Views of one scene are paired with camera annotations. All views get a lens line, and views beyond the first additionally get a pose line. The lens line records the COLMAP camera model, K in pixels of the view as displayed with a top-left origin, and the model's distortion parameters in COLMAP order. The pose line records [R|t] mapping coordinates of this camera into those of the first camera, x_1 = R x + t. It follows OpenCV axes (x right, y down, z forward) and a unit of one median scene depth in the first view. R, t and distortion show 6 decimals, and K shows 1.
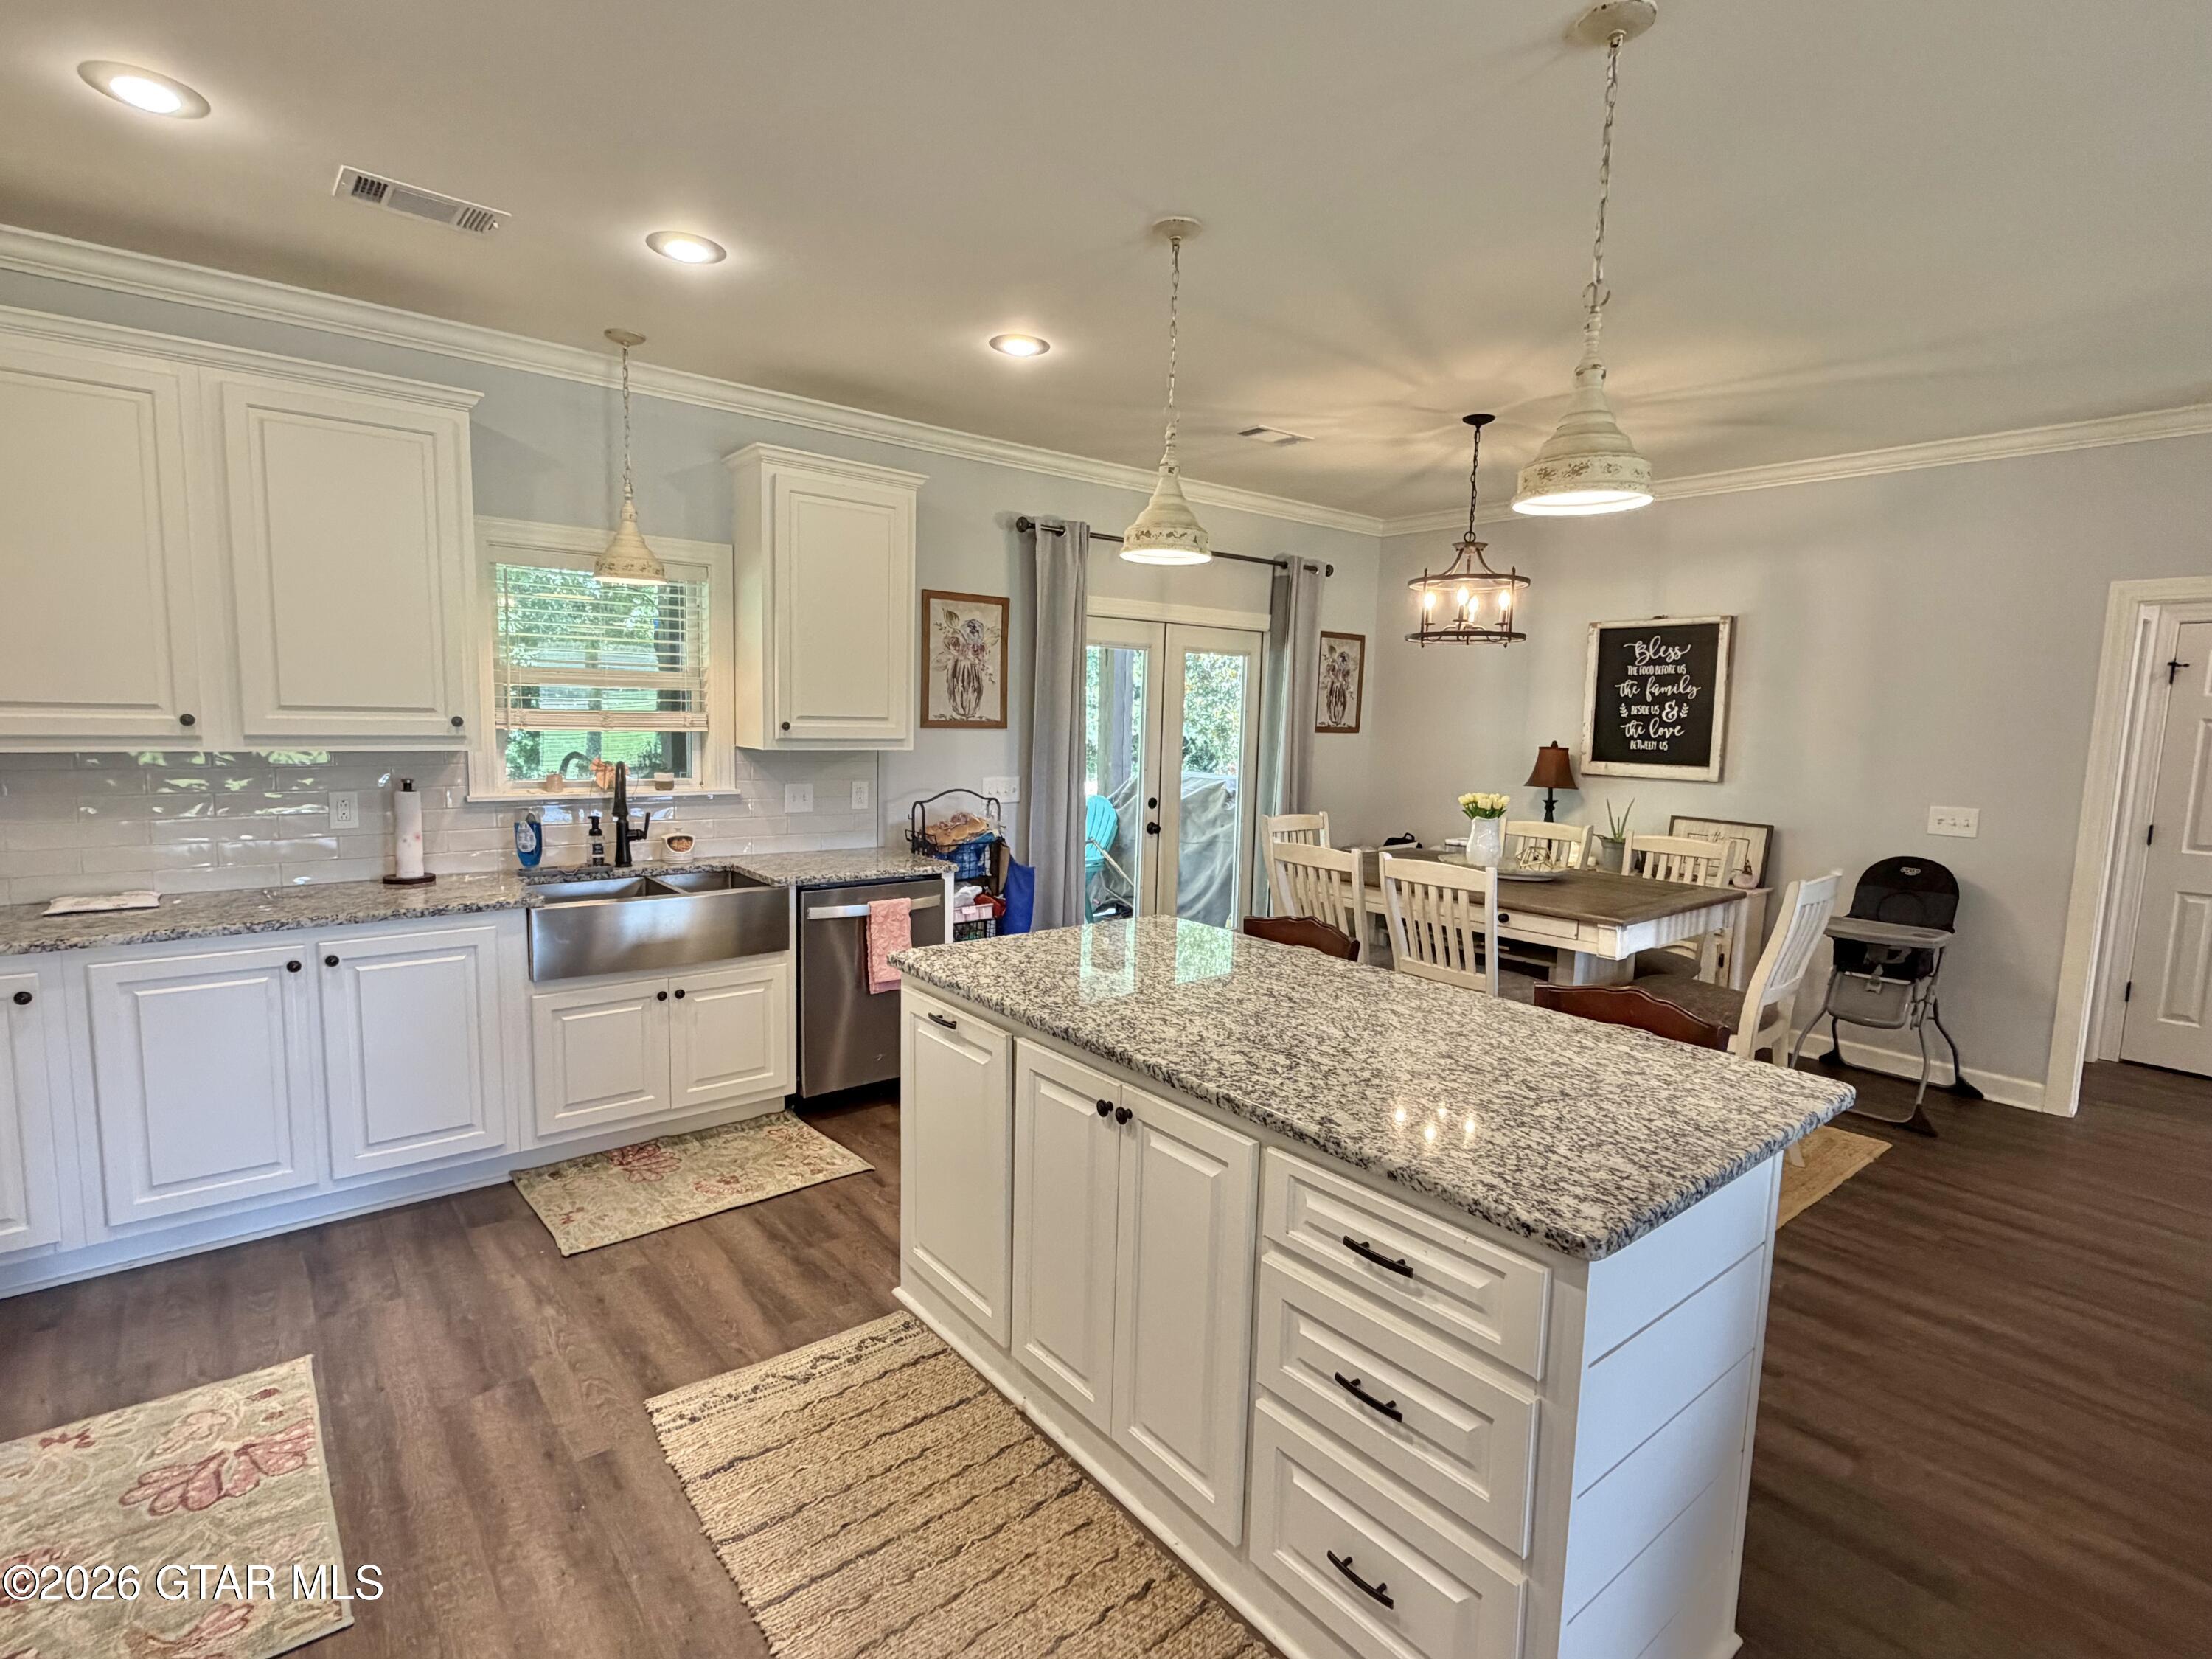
lens RADIAL K [[1076.3, 0, 1099.4], [0, 1076.3, 832.6], [0, 0, 1]] dist [0.001533, -0.001475]
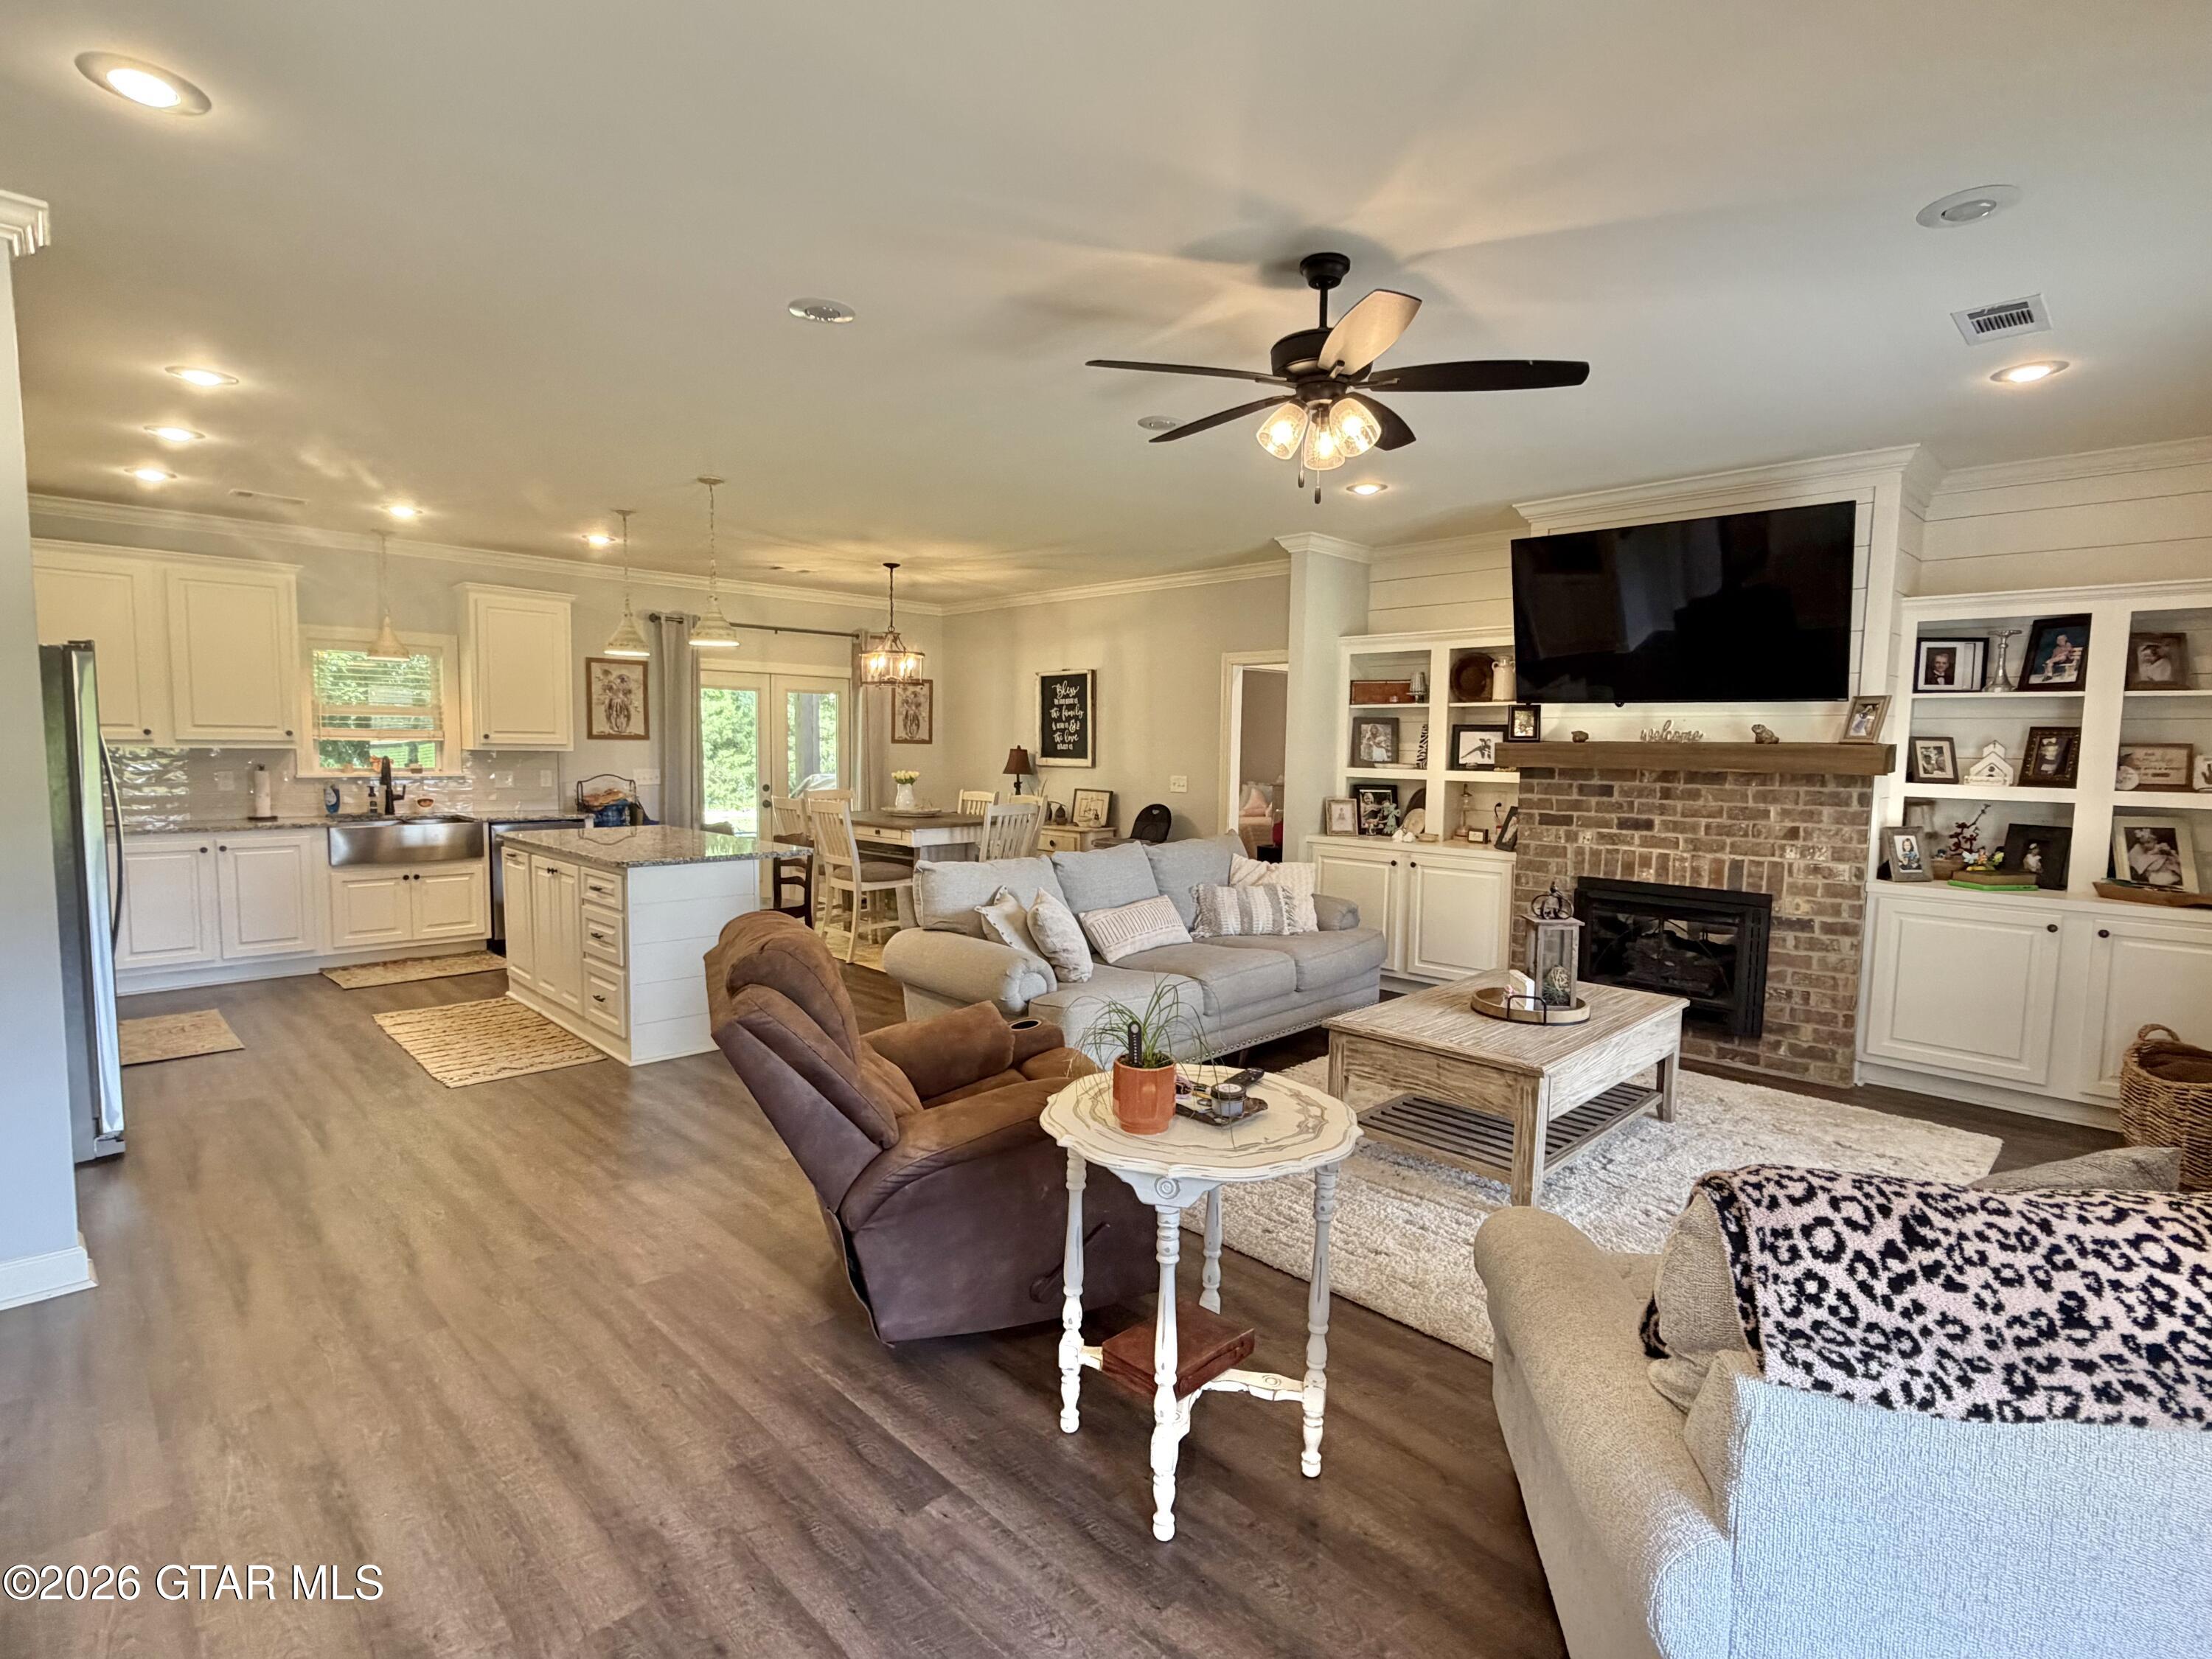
lens RADIAL K [[1076.3, 0, 1102.7], [0, 1076.3, 835.7], [0, 0, 1]] dist [0.001533, -0.001475]
pose [[0.995128, -0.019298, 0.096687, 0.484692], [0.021924, 0.999417, -0.026169, 0.118979], [-0.096125, 0.028161, 0.994971, -0.769929]]
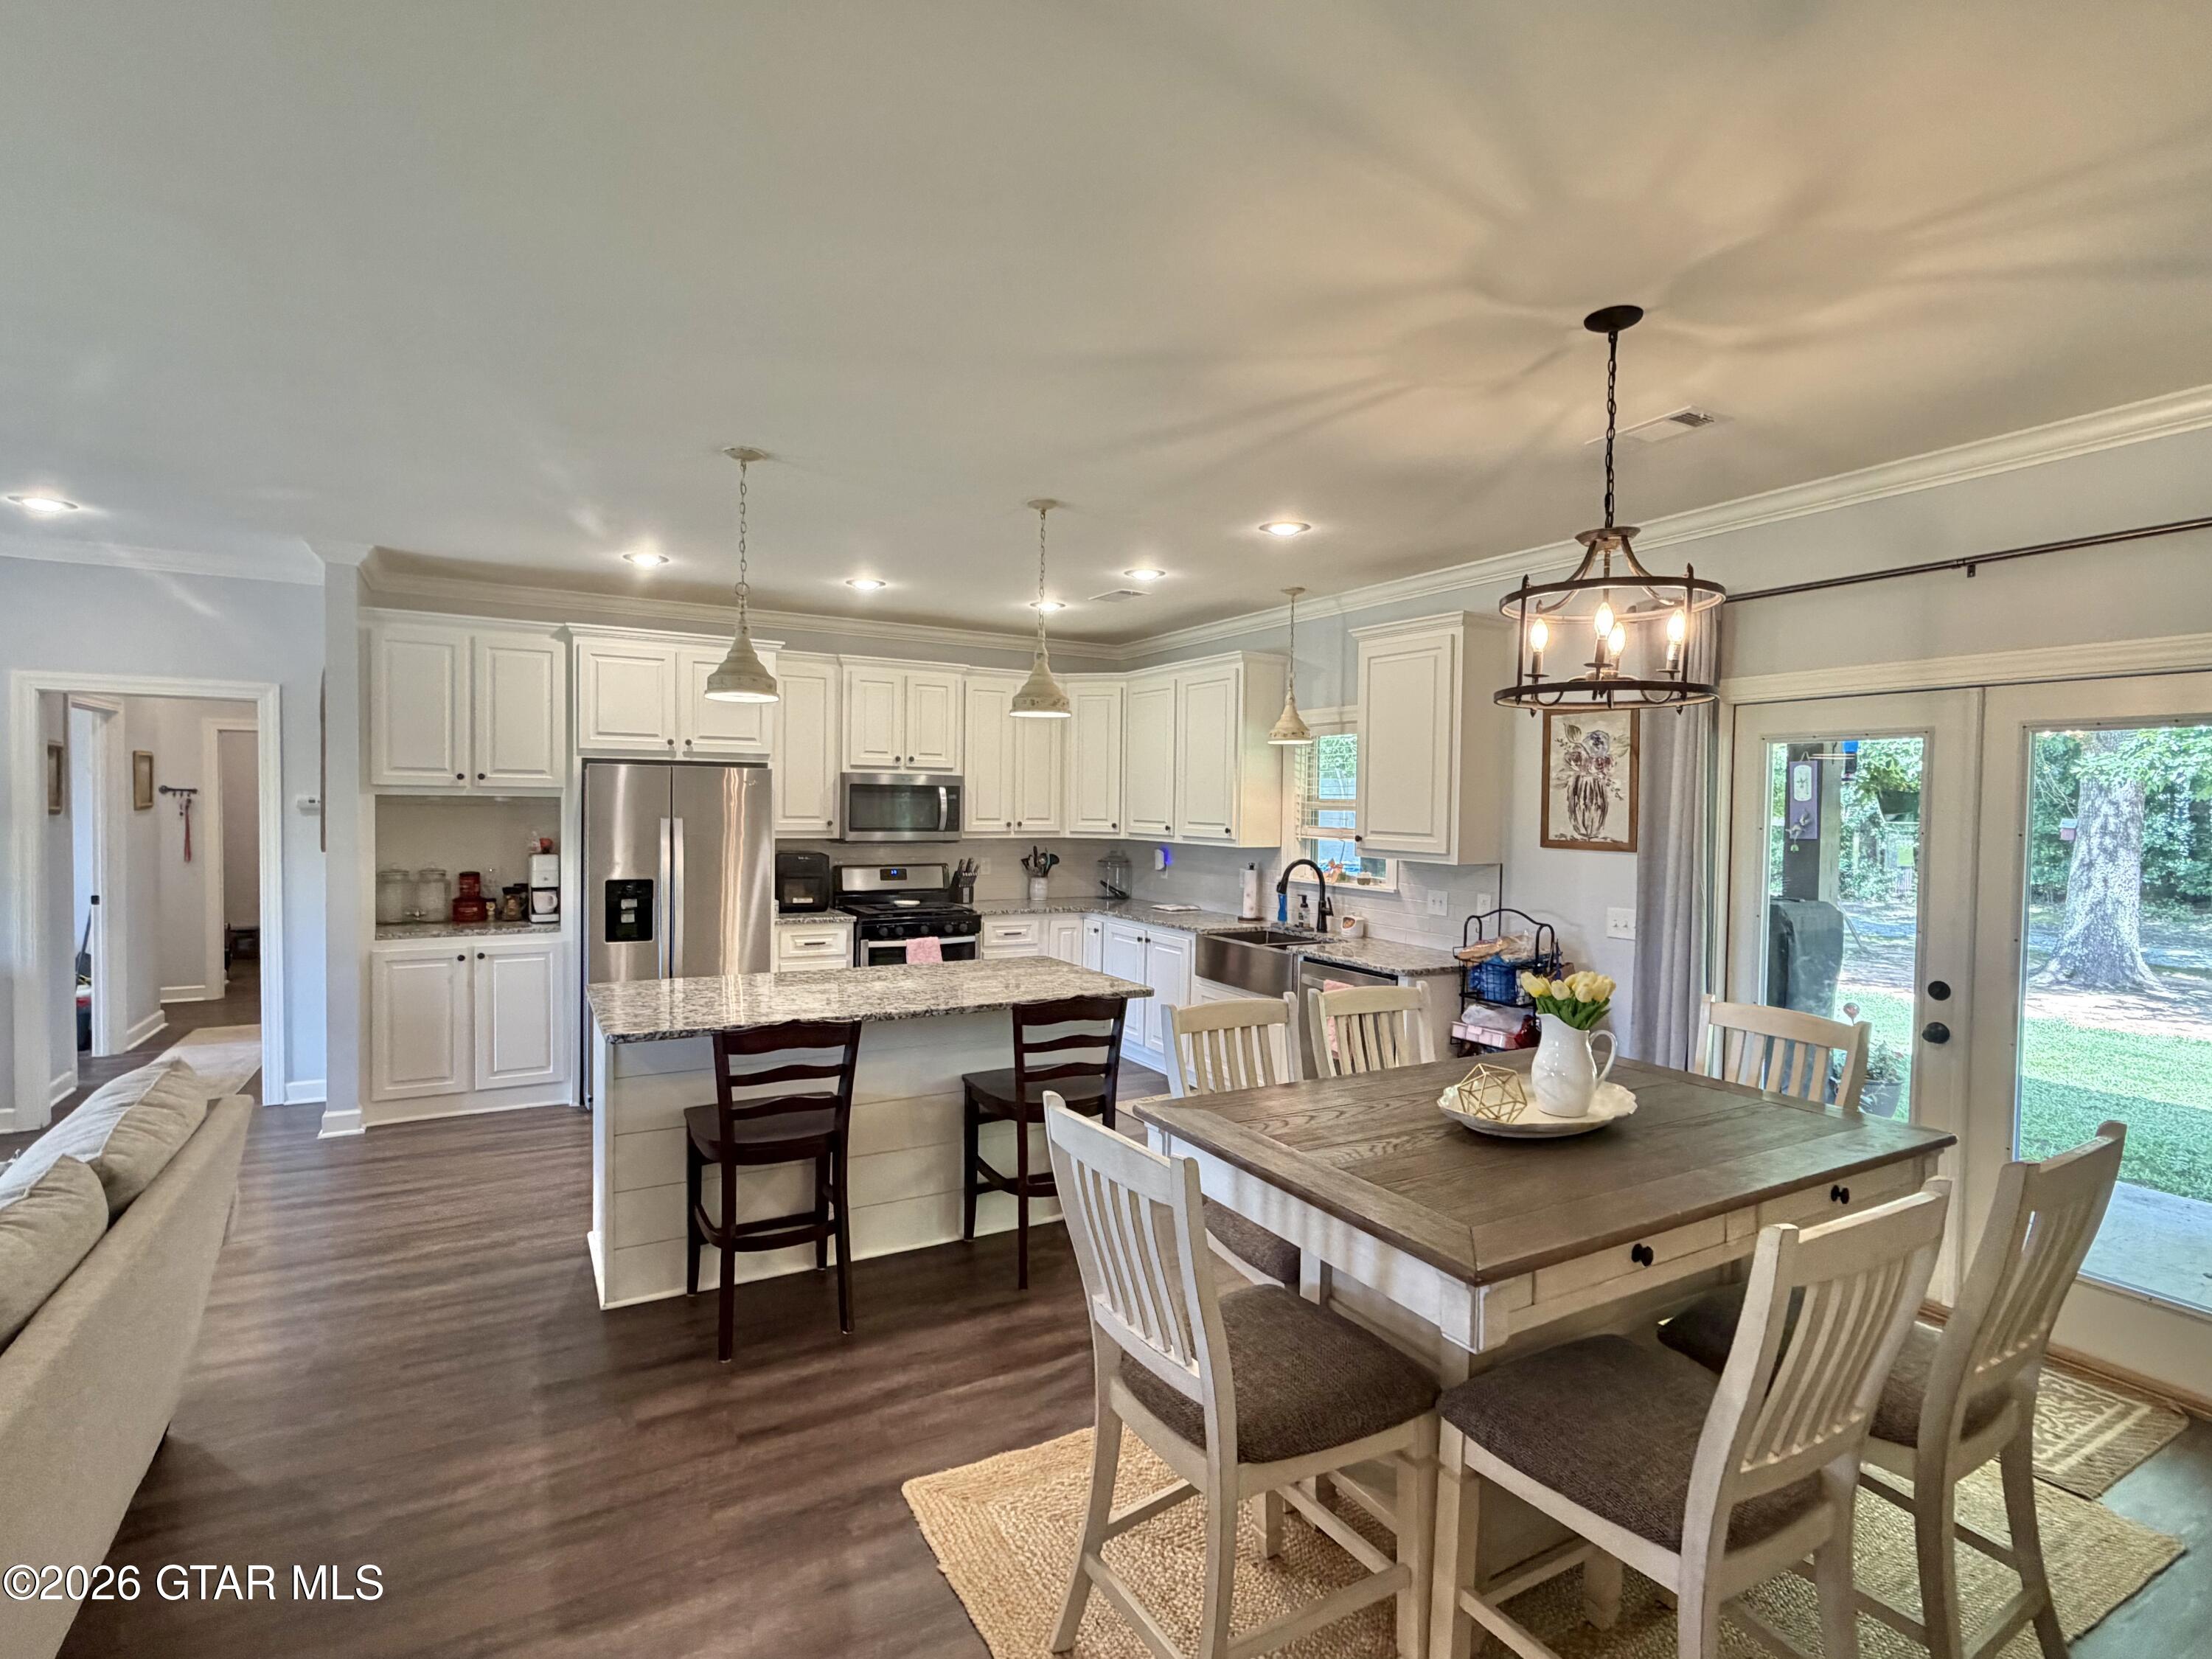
lens RADIAL K [[1076.3, 0, 1103.0], [0, 1076.3, 825.4], [0, 0, 1]] dist [0.001533, -0.001475]
pose [[-0.176806, -0.008186, -0.984212, 0.895111], [-0.134688, 0.990760, 0.015955, -0.081658], [0.974987, 0.135383, -0.176275, 0.808219]]
